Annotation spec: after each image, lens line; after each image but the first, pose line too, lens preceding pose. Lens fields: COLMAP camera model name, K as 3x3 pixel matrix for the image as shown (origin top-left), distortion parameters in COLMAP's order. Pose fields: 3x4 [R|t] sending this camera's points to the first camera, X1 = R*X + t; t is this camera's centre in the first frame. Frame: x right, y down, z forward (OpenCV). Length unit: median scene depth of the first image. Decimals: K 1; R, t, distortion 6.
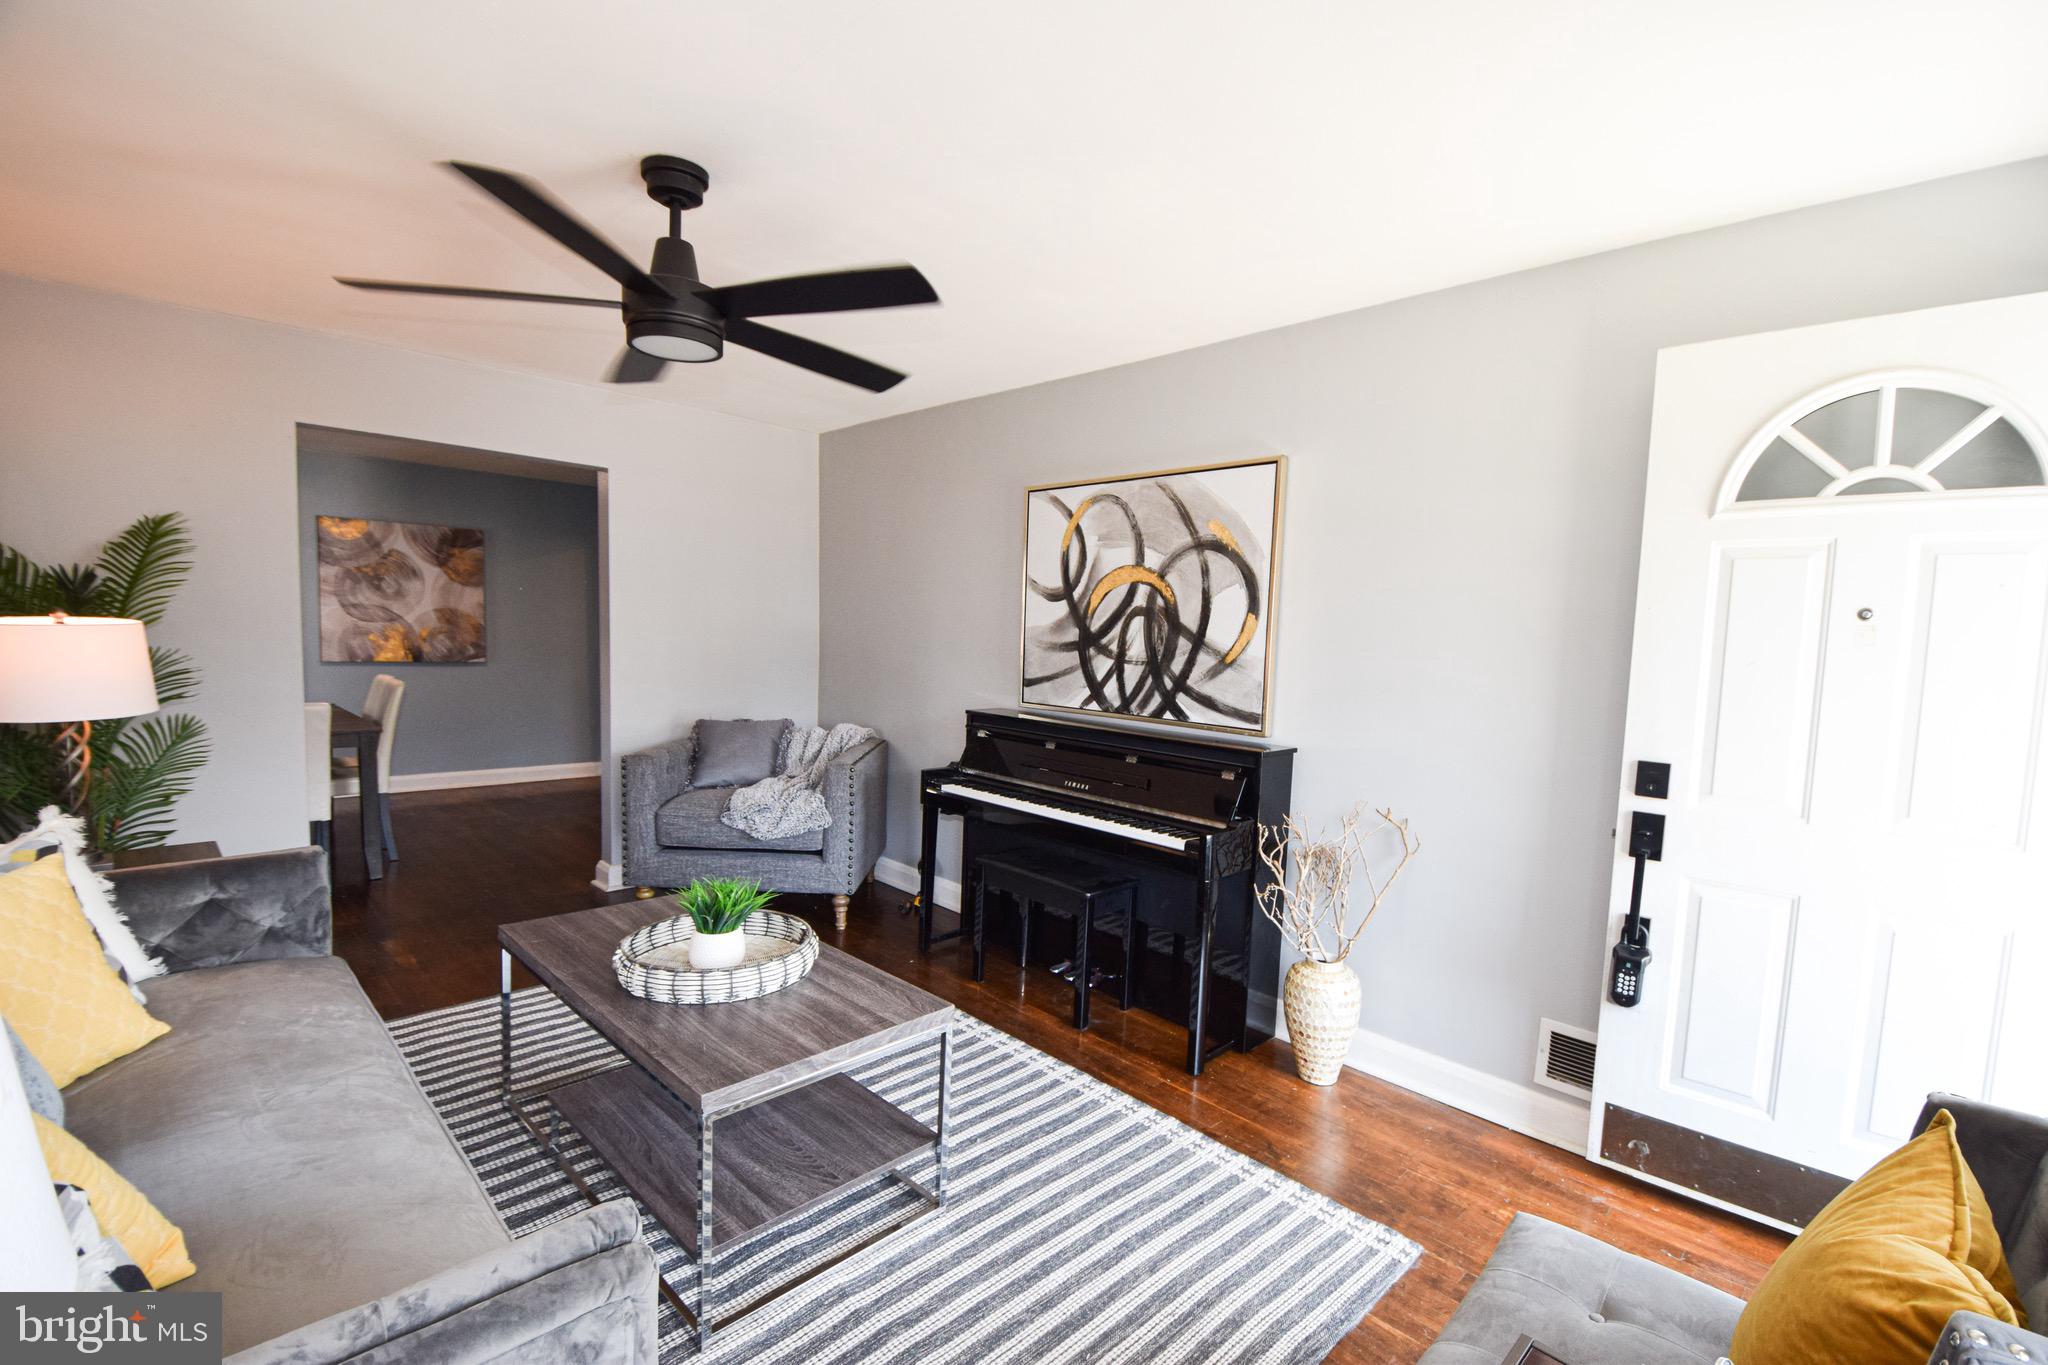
lens RADIAL K [[902.4, 0, 1062.0], [0, 902.4, 712.3], [0, 0, 1]] dist [0.000790, -0.000124]
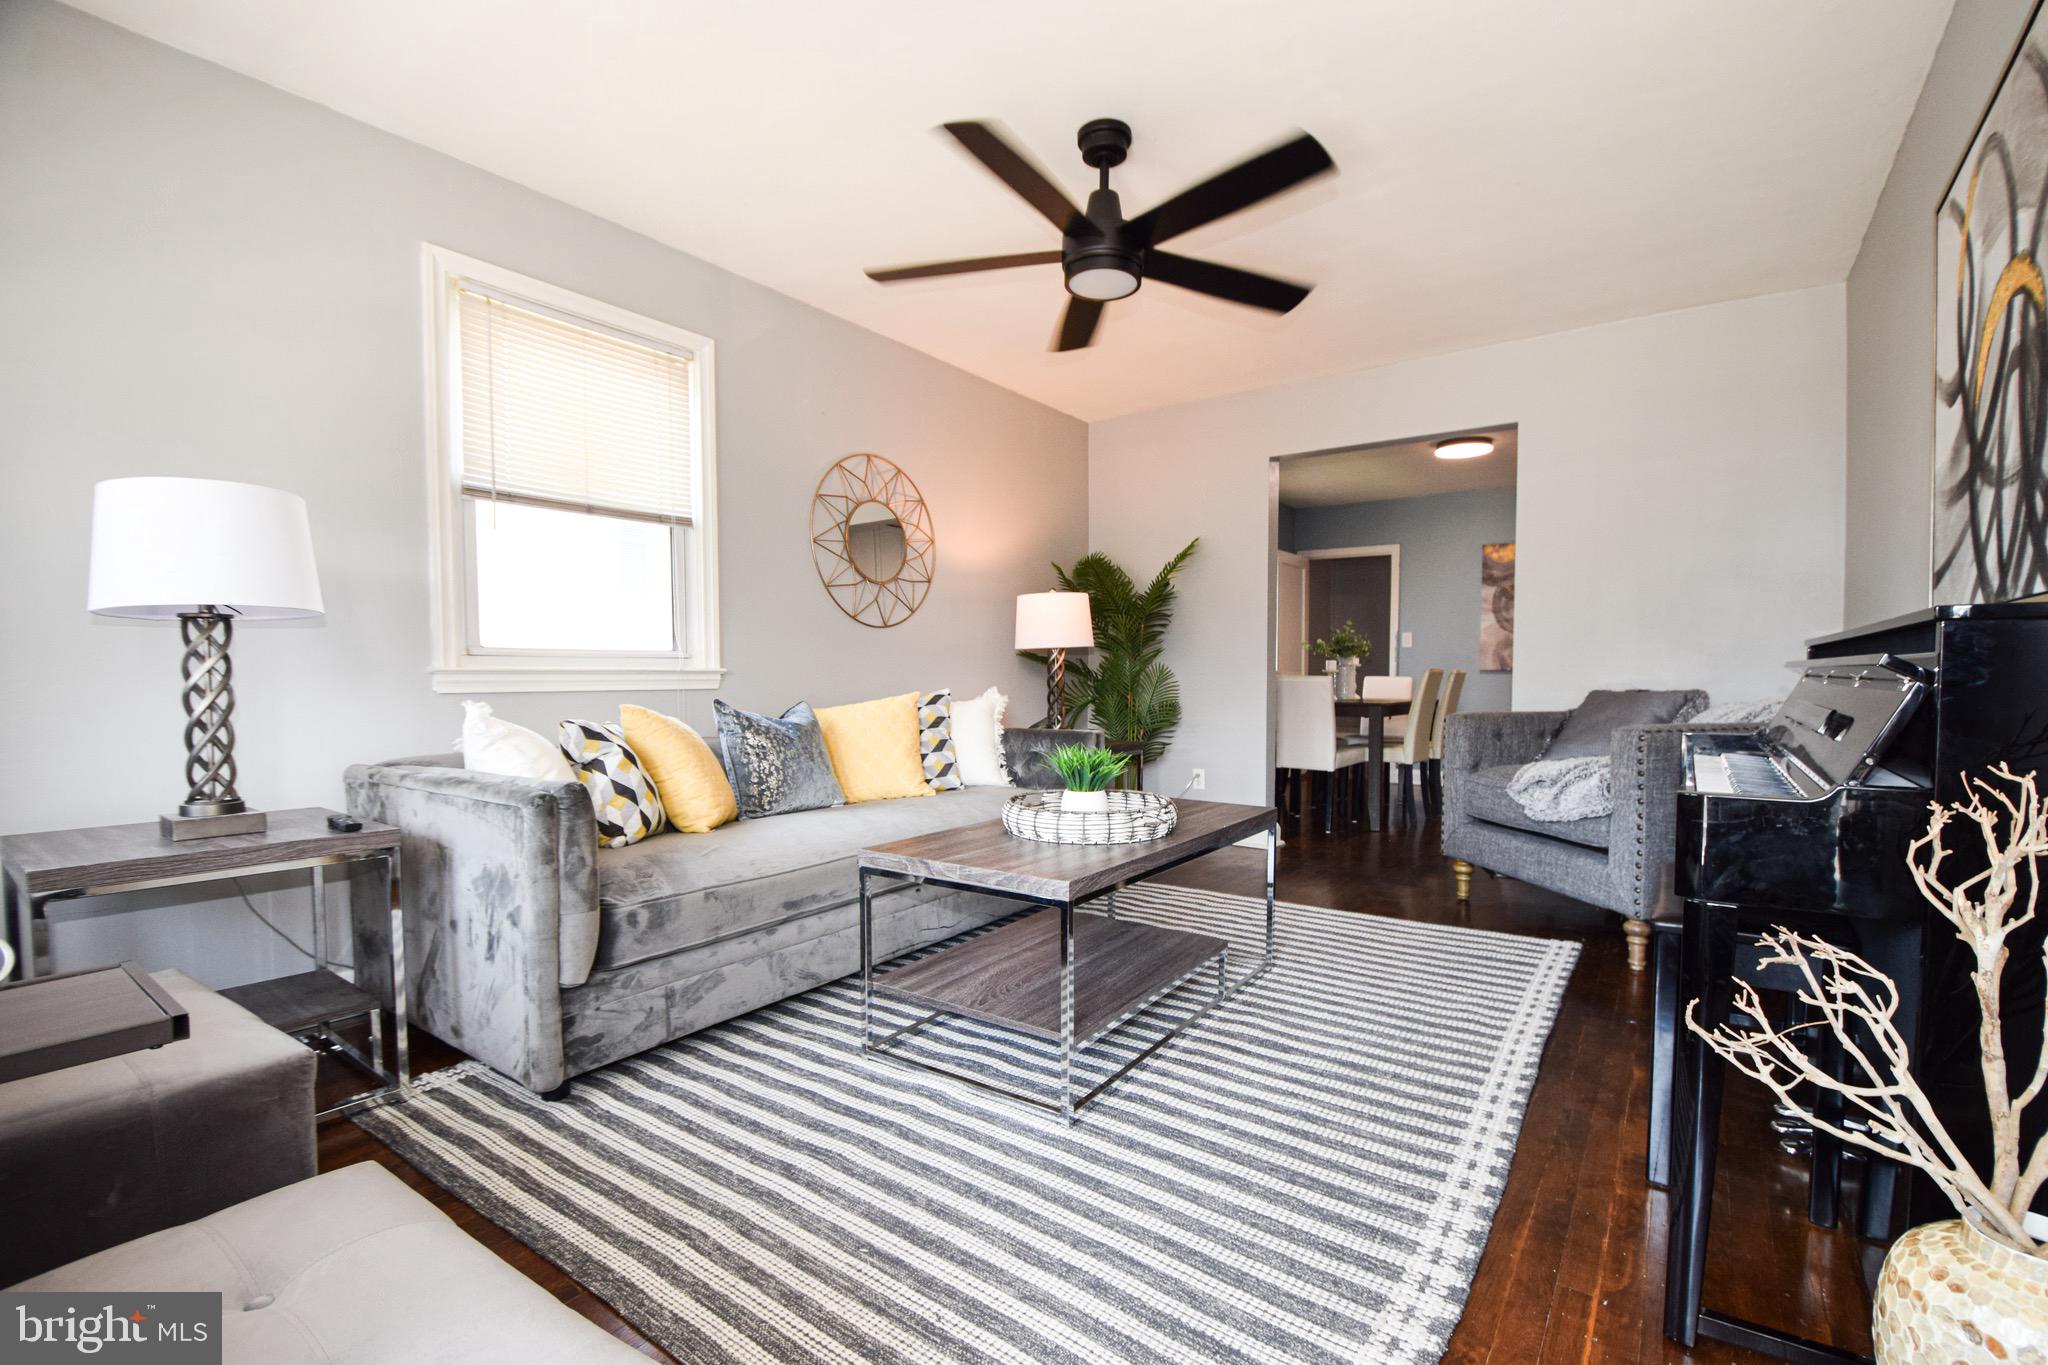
lens RADIAL K [[905.4, 0, 1030.7], [0, 905.4, 712.8], [0, 0, 1]] dist [-0.000932, -0.011473]
pose [[0.150163, 0.008703, -0.988623, 0.231484], [-0.092976, 0.995654, -0.005358, 0.055452], [0.984280, 0.092723, 0.150319, 0.259577]]
